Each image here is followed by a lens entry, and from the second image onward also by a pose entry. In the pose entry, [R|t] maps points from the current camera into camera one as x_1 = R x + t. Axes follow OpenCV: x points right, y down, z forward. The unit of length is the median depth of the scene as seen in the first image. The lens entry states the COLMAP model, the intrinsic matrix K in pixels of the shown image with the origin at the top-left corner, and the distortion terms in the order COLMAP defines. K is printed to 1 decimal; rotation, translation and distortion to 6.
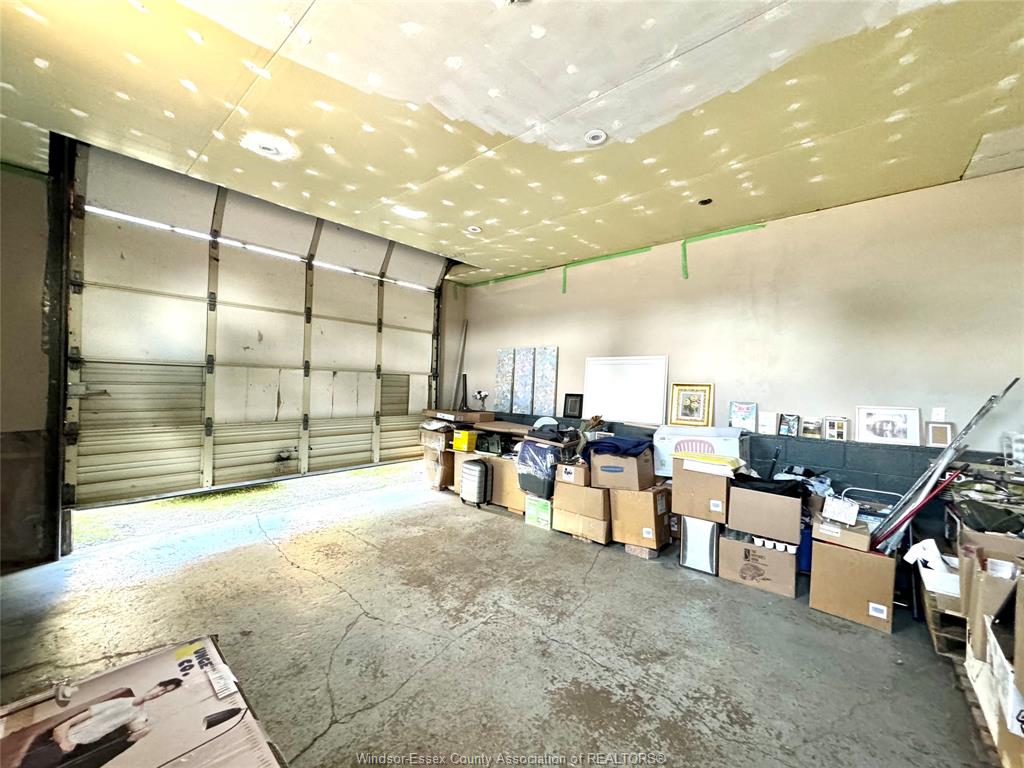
lens RADIAL K [[407.6, 0, 512.7], [0, 407.6, 385.6], [0, 0, 1]] dist [-0.002804, 0.000148]
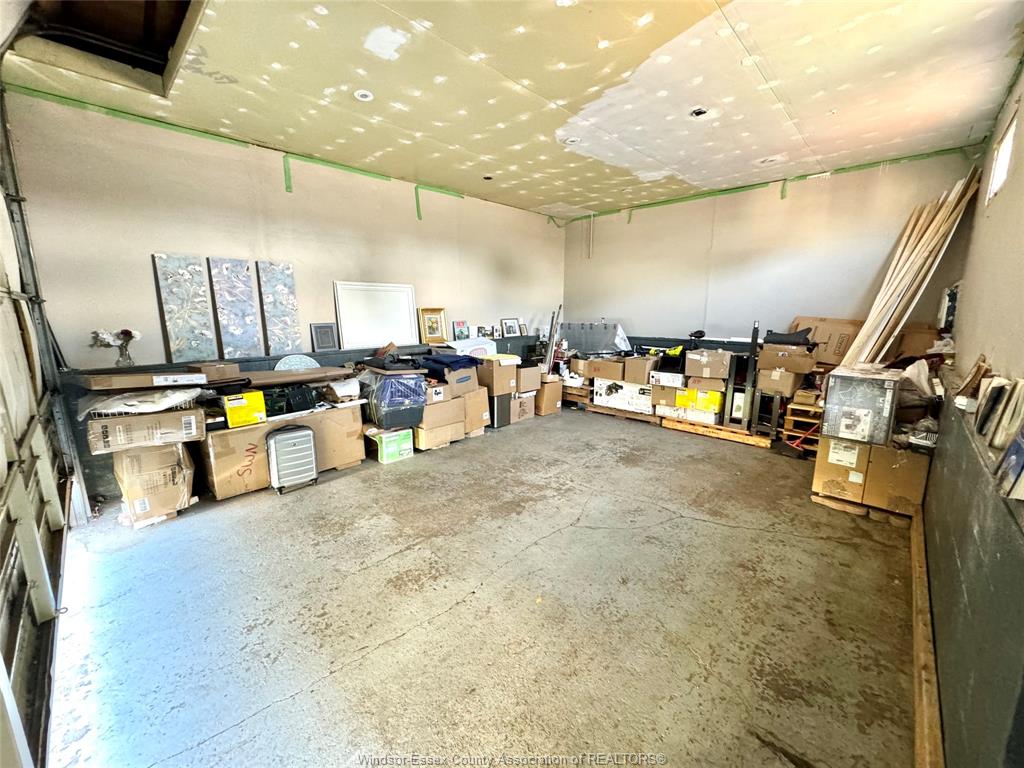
lens RADIAL K [[407.6, 0, 512.3], [0, 407.6, 385.5], [0, 0, 1]] dist [-0.002804, 0.000148]
pose [[0.053770, -0.207144, 0.976832, -1.063386], [0.008925, 0.978308, 0.206966, -0.038922], [-0.998513, -0.002410, 0.054452, 0.846418]]
